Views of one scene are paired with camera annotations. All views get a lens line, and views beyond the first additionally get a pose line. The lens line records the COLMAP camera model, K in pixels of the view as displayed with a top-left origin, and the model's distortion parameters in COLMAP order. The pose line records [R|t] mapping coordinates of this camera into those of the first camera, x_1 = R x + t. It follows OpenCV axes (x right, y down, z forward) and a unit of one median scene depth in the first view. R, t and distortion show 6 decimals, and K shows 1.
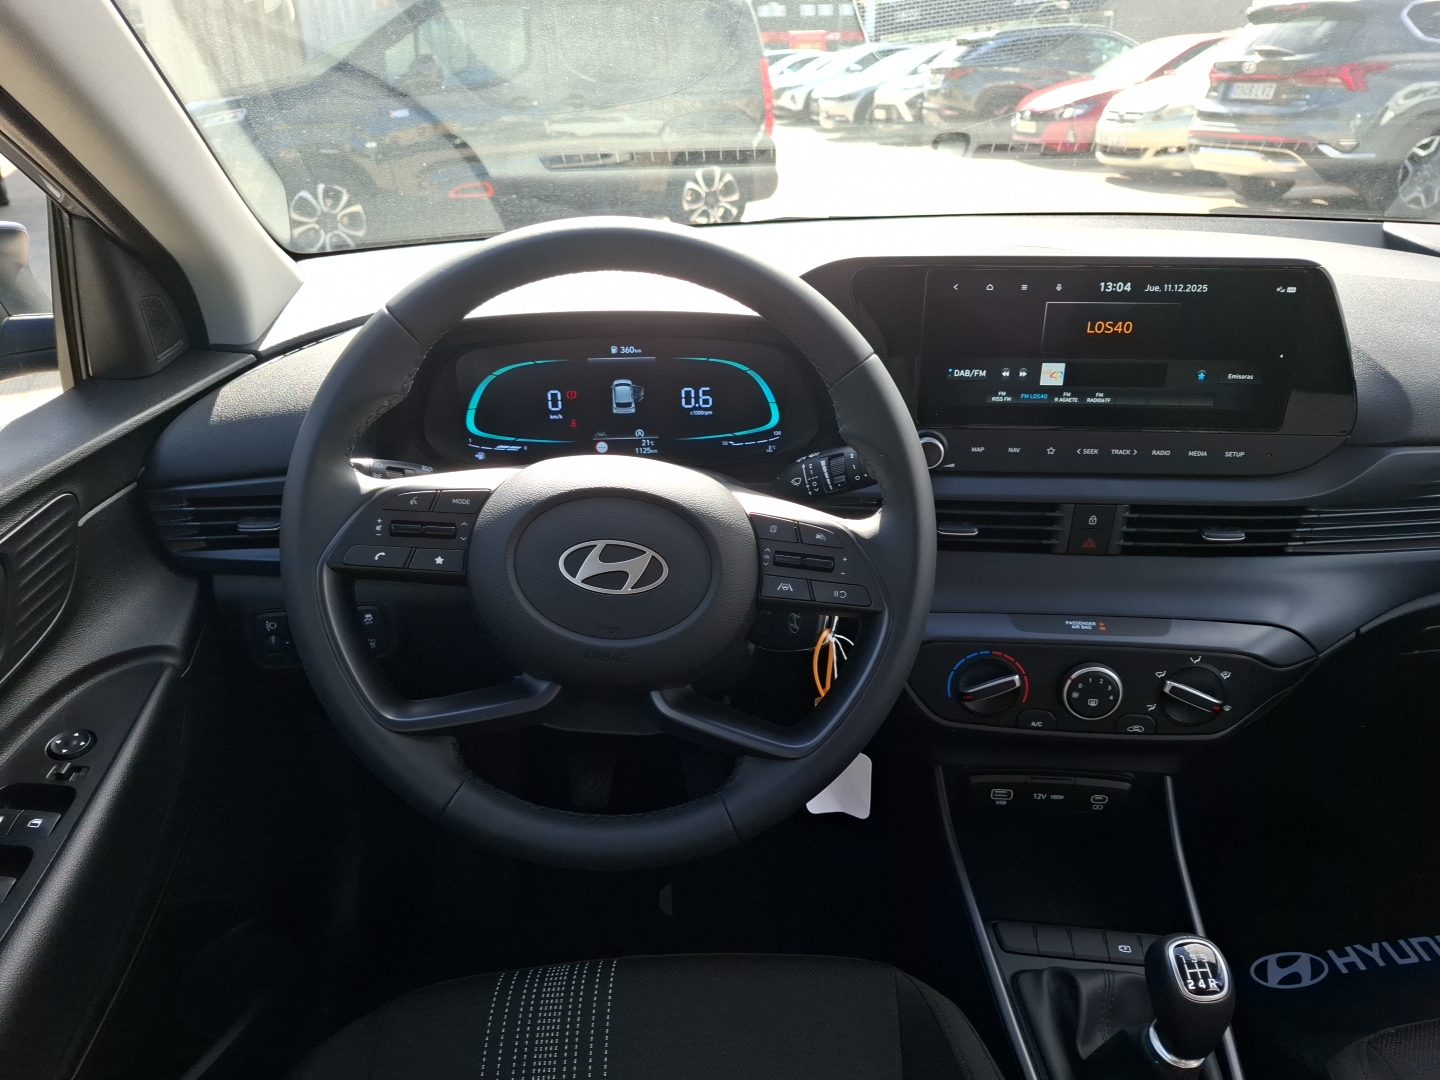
lens RADIAL K [[962.6, 0, 750.4], [0, 962.6, 542.0], [0, 0, 1]] dist [0.057567, -0.087984]
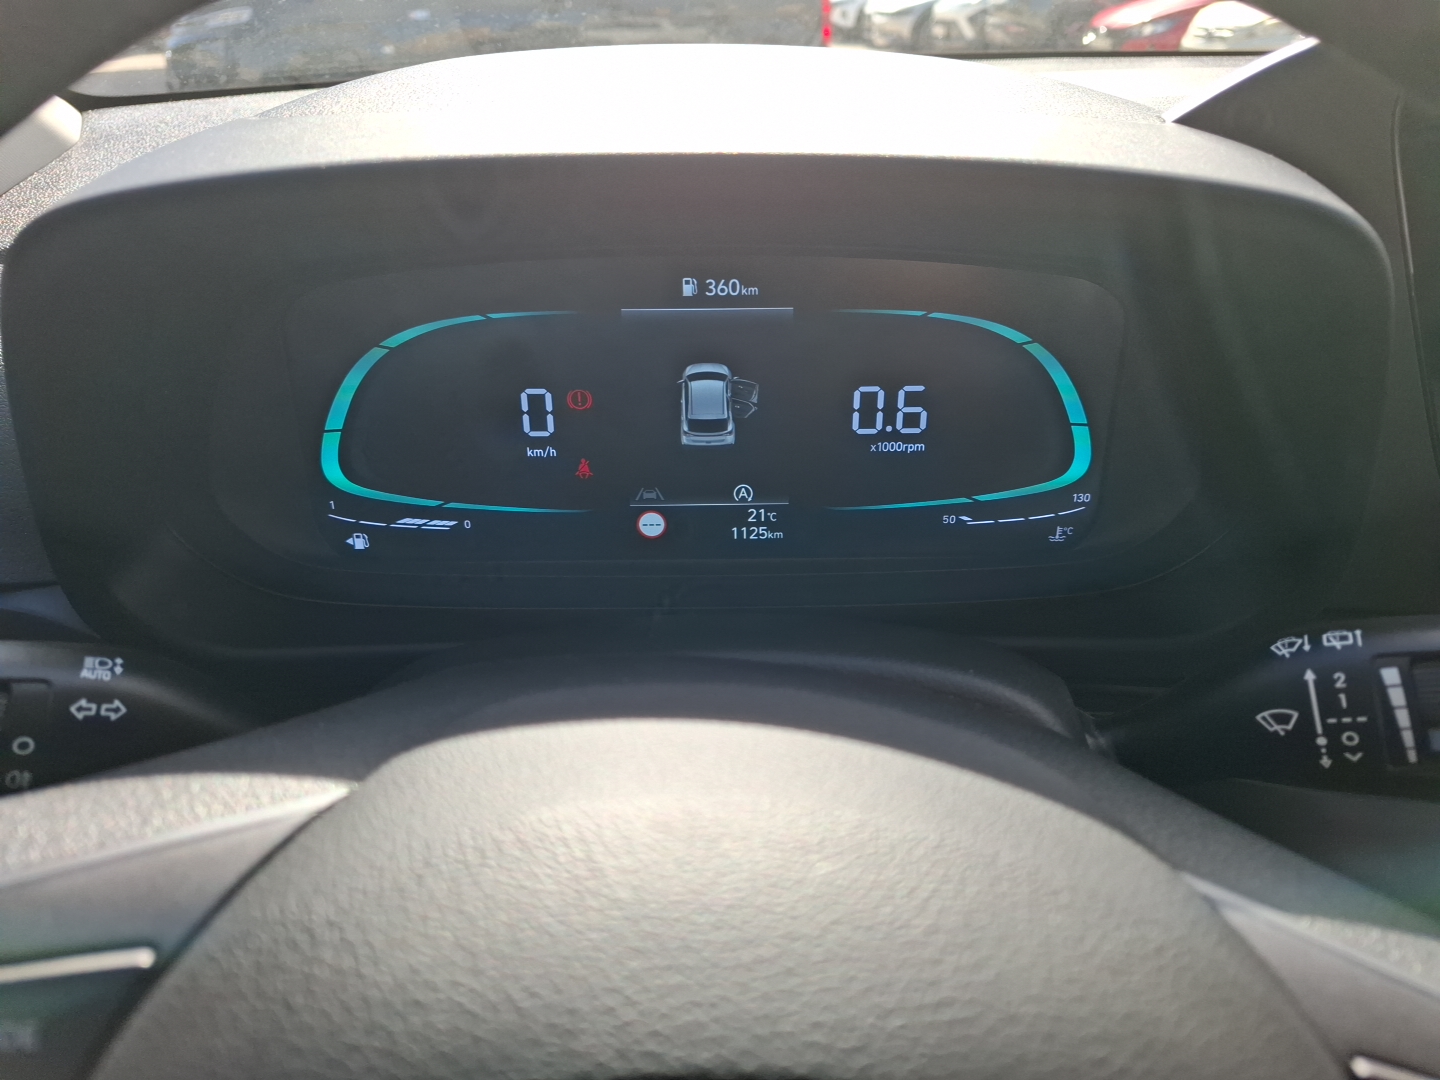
lens RADIAL K [[962.6, 0, 750.4], [0, 962.6, 542.0], [0, 0, 1]] dist [0.057567, -0.087984]
pose [[0.999252, 0.022434, -0.031495, -0.102022], [-0.020440, 0.997849, 0.062290, -0.121839], [0.032825, -0.061600, 0.997561, 0.609343]]
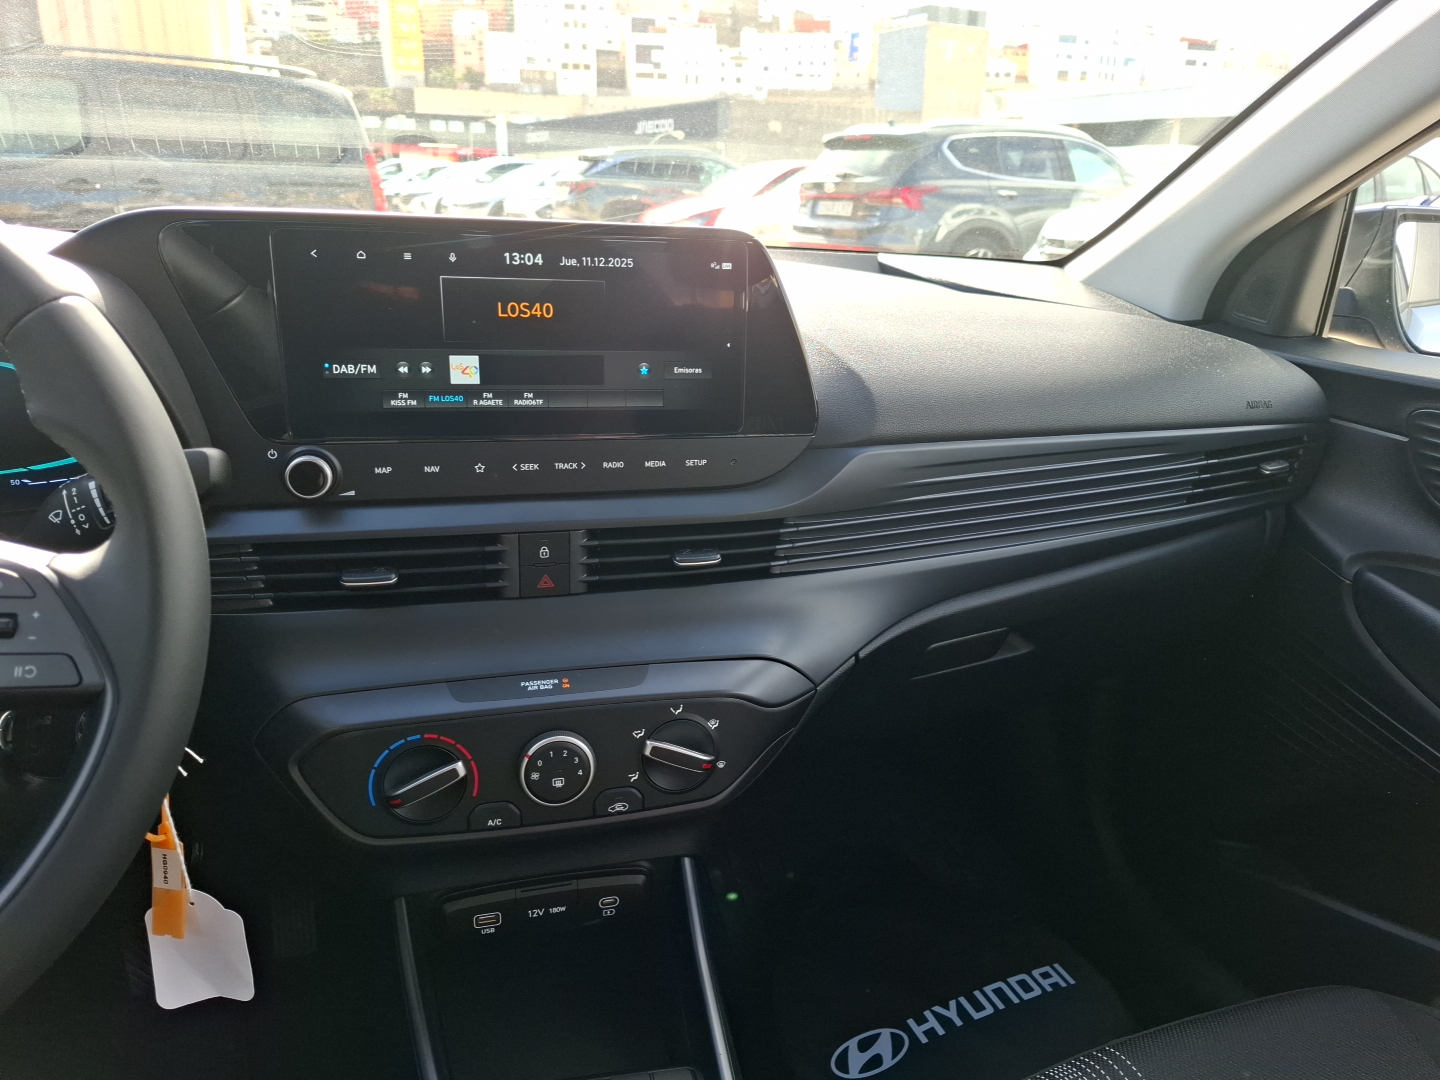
lens RADIAL K [[962.6, 0, 750.4], [0, 962.6, 542.0], [0, 0, 1]] dist [0.057567, -0.087984]
pose [[0.940356, -0.066072, 0.333713, 0.245944], [0.099920, 0.991334, -0.085286, 0.054035], [-0.325186, 0.113544, 0.938809, 0.189278]]
